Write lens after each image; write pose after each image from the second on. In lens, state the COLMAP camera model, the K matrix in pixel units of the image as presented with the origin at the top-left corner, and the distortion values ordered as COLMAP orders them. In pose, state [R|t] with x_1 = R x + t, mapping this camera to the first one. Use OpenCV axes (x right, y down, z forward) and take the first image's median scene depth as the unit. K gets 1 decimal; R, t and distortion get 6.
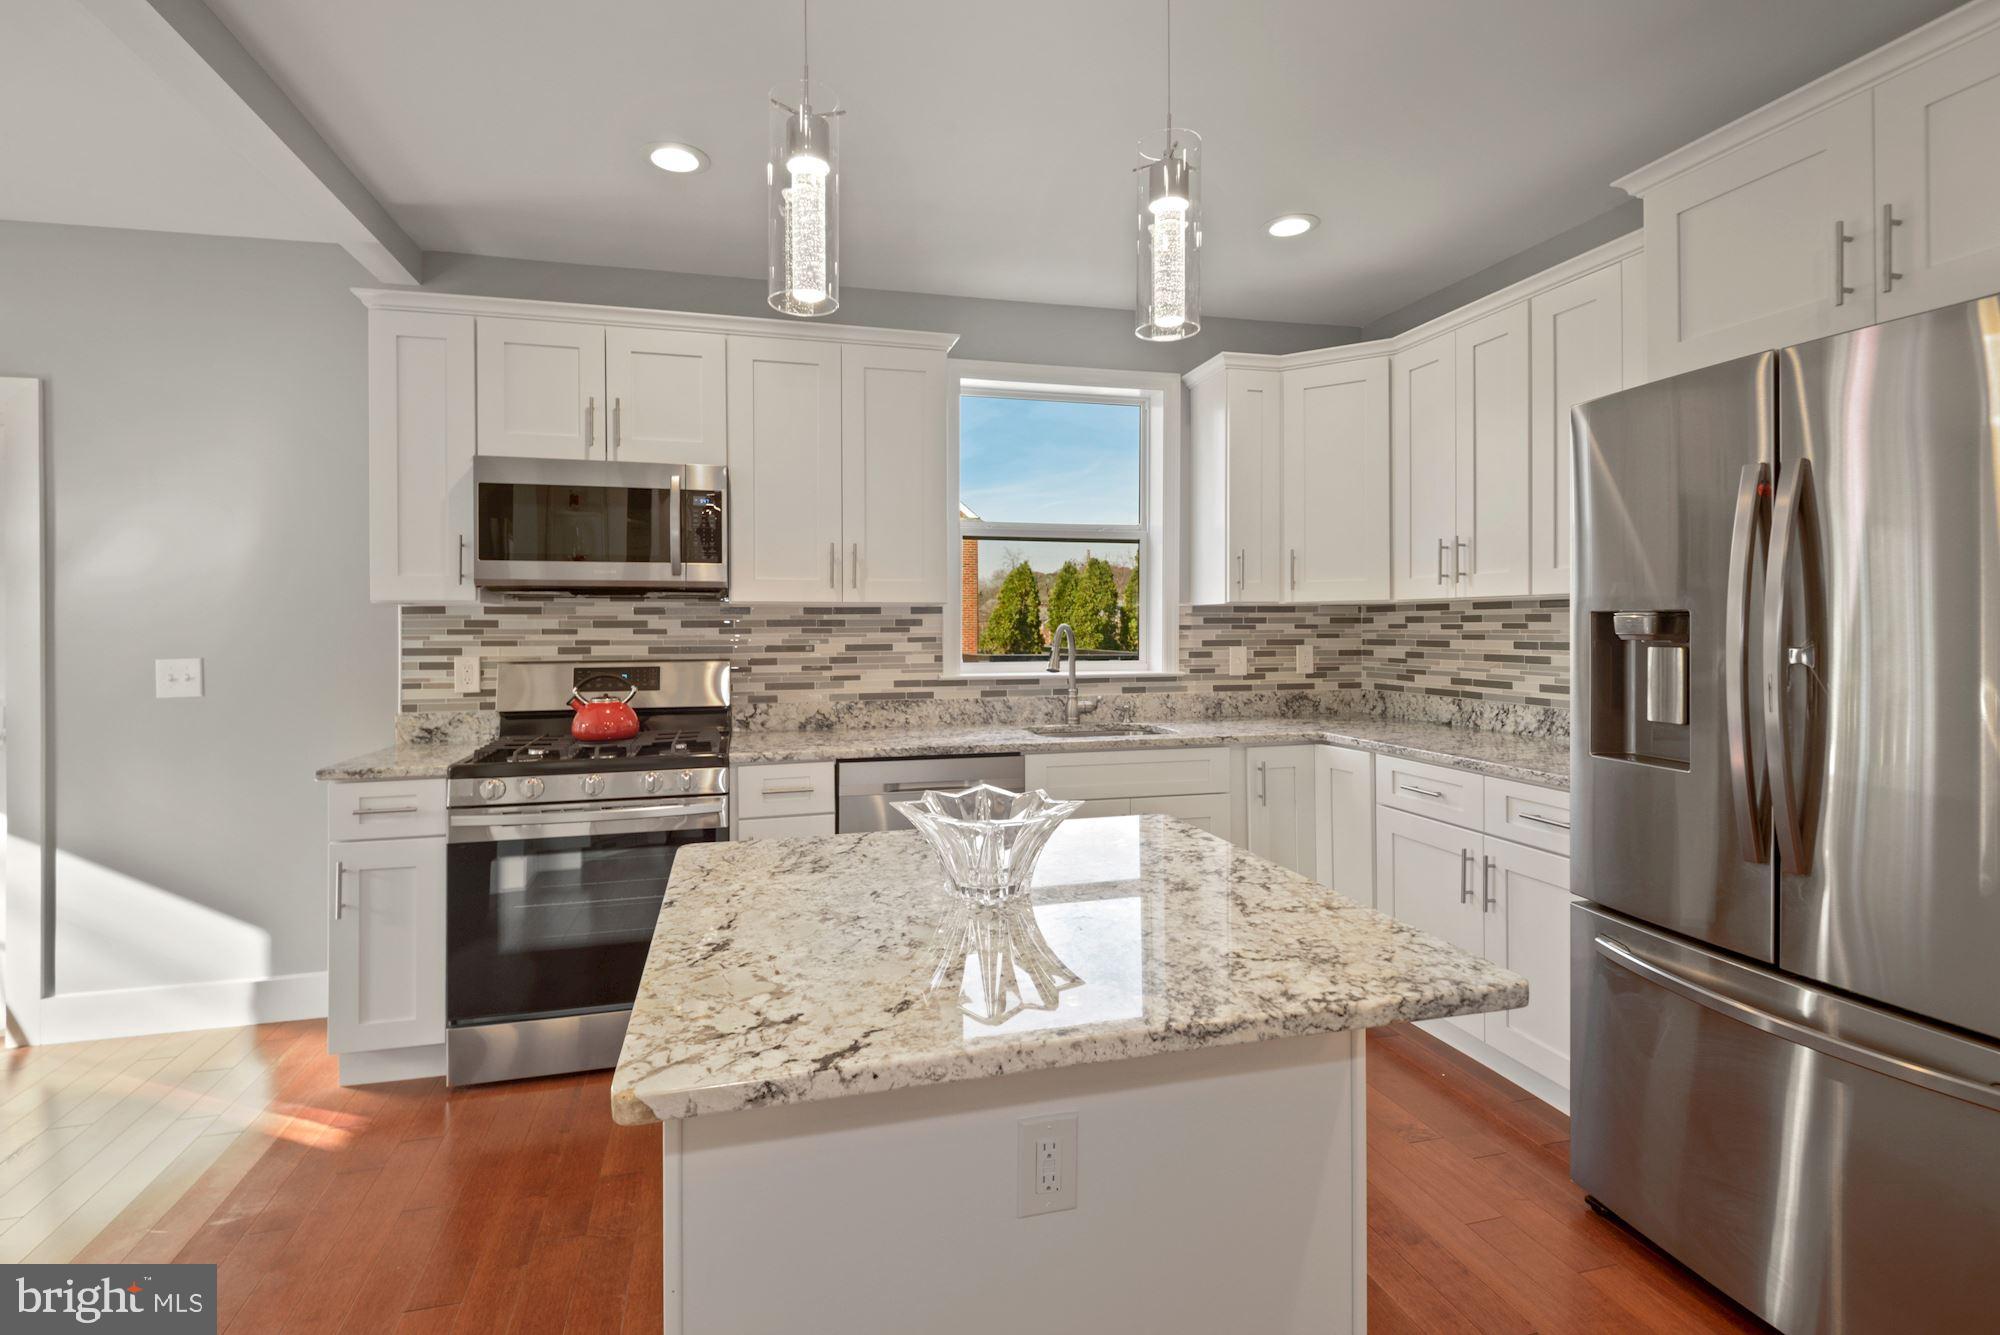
lens RADIAL K [[930.0, 0, 954.0], [0, 930.0, 622.2], [0, 0, 1]] dist [0.020722, 0.002151]
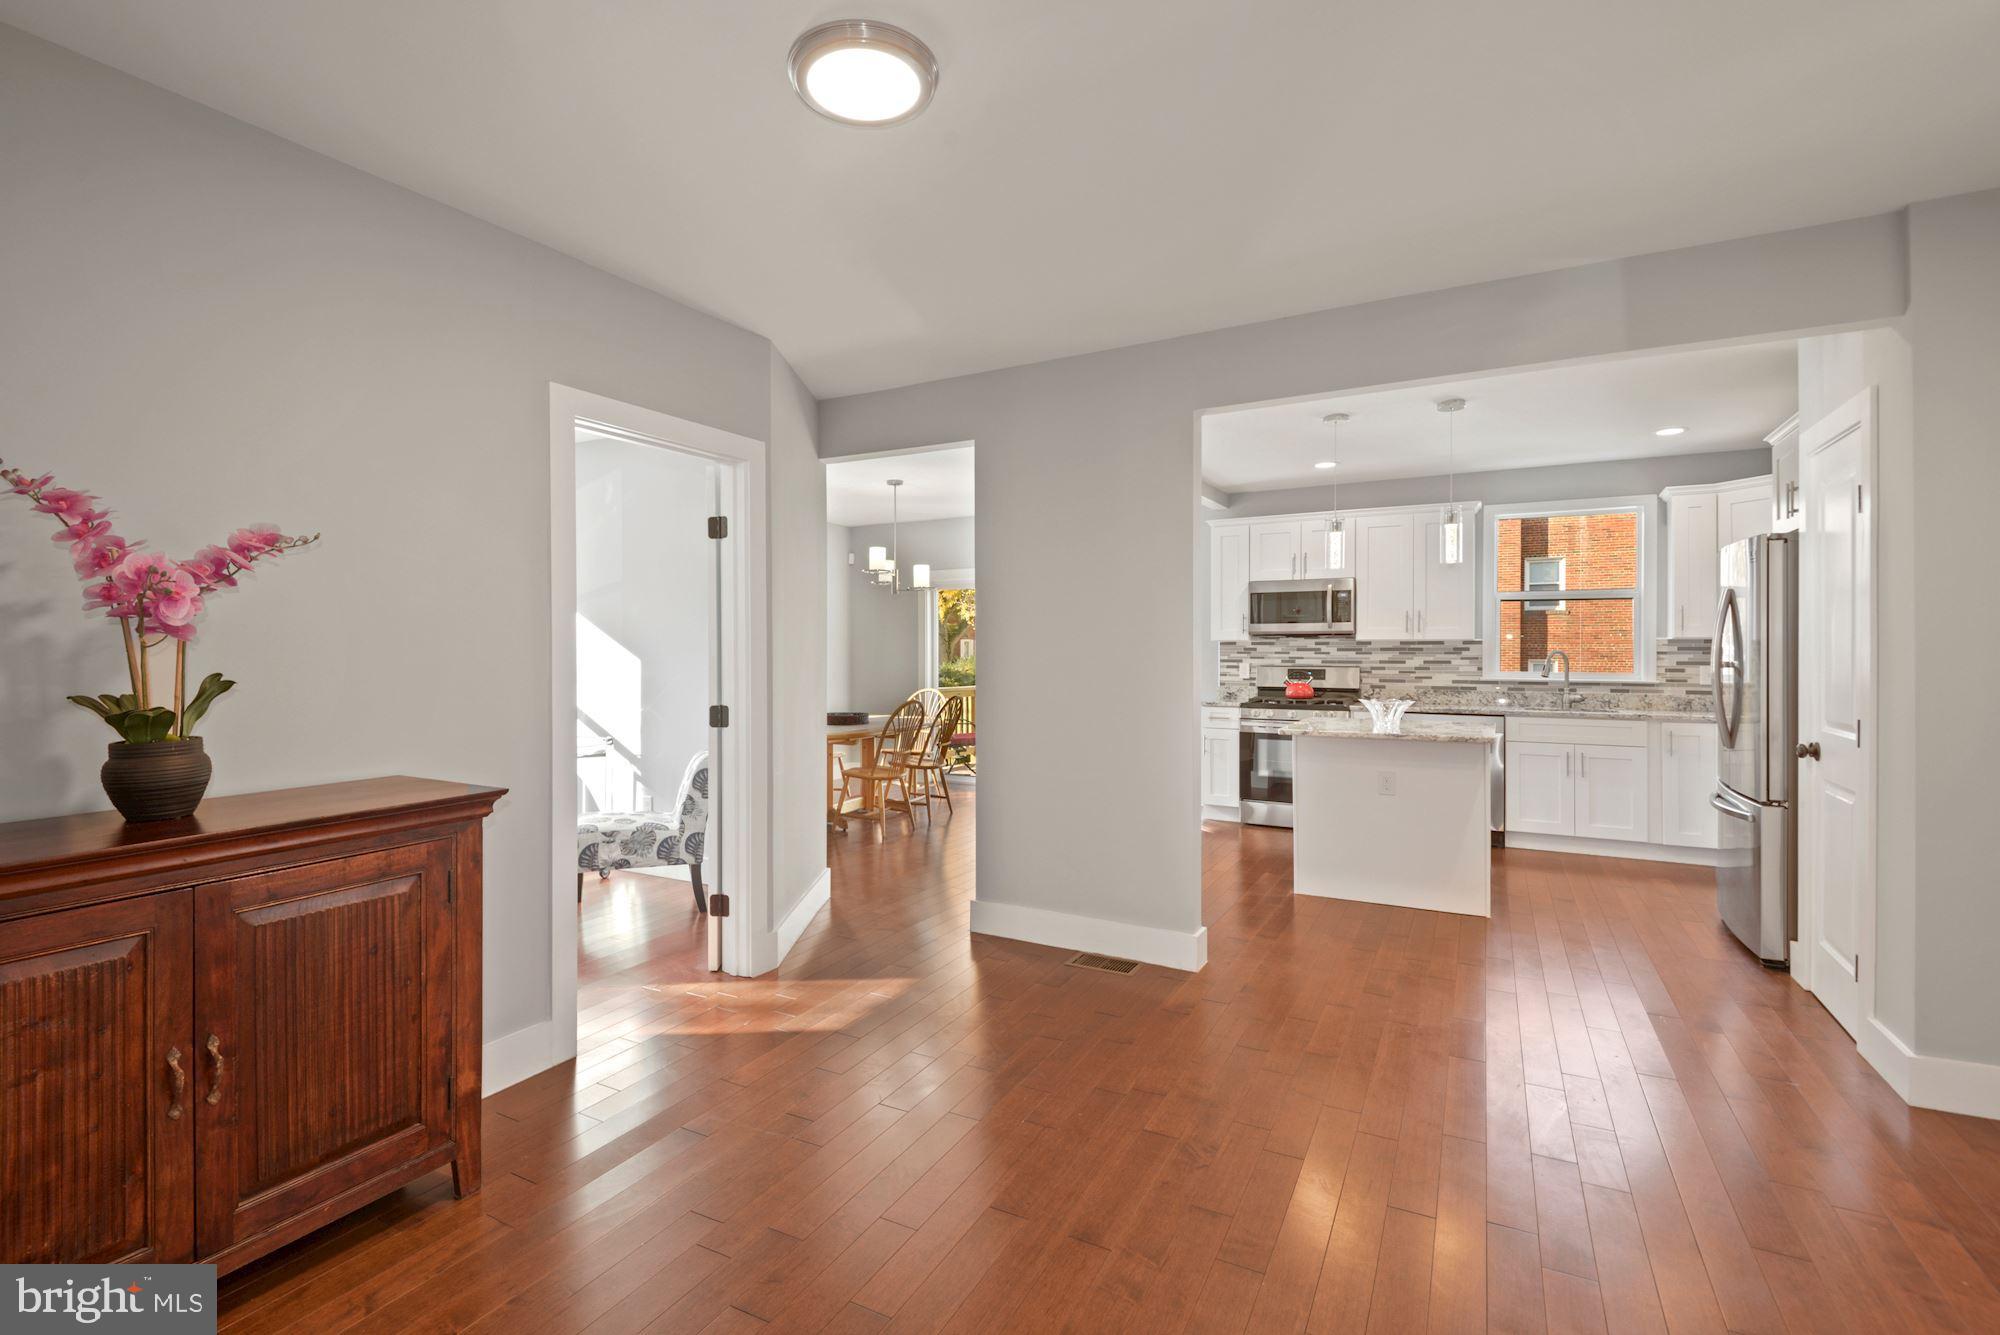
lens RADIAL K [[930.0, 0, 1001.6], [0, 930.0, 656.8], [0, 0, 1]] dist [0.020722, 0.002151]
pose [[0.754697, 0.009977, -0.655997, 0.532434], [-0.001098, 0.999902, 0.013944, -0.010553], [0.656072, -0.009803, 0.754635, -1.121440]]
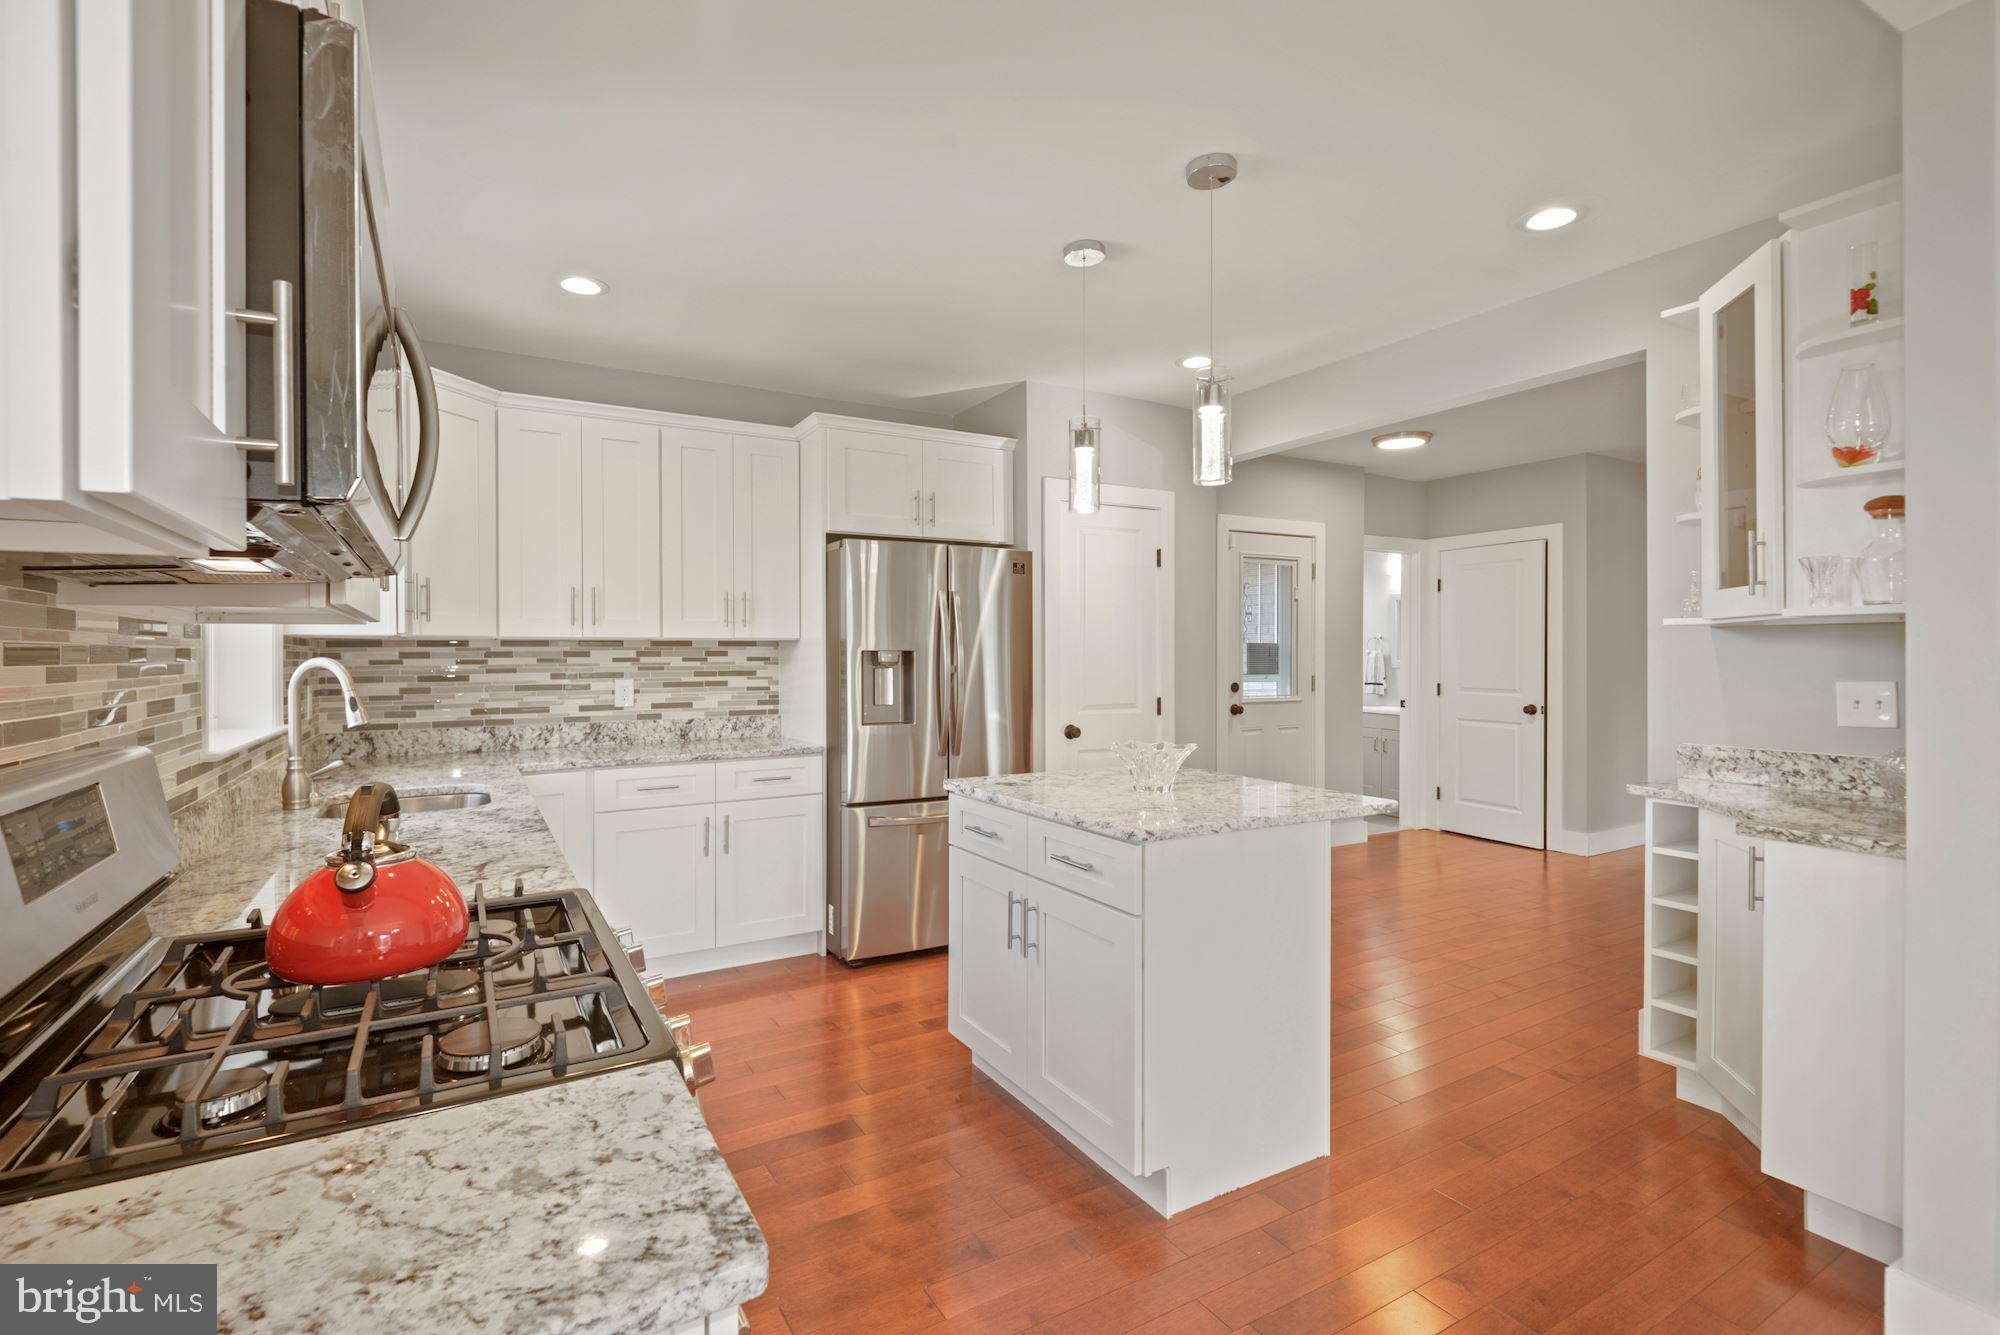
lens RADIAL K [[930.0, 0, 994.0], [0, 930.0, 655.1], [0, 0, 1]] dist [0.020722, 0.002151]
pose [[-0.282475, 0.006602, 0.959252, -0.777121], [0.004856, 0.999973, -0.005452, 0.006690], [-0.959263, 0.003118, -0.282499, 0.831088]]
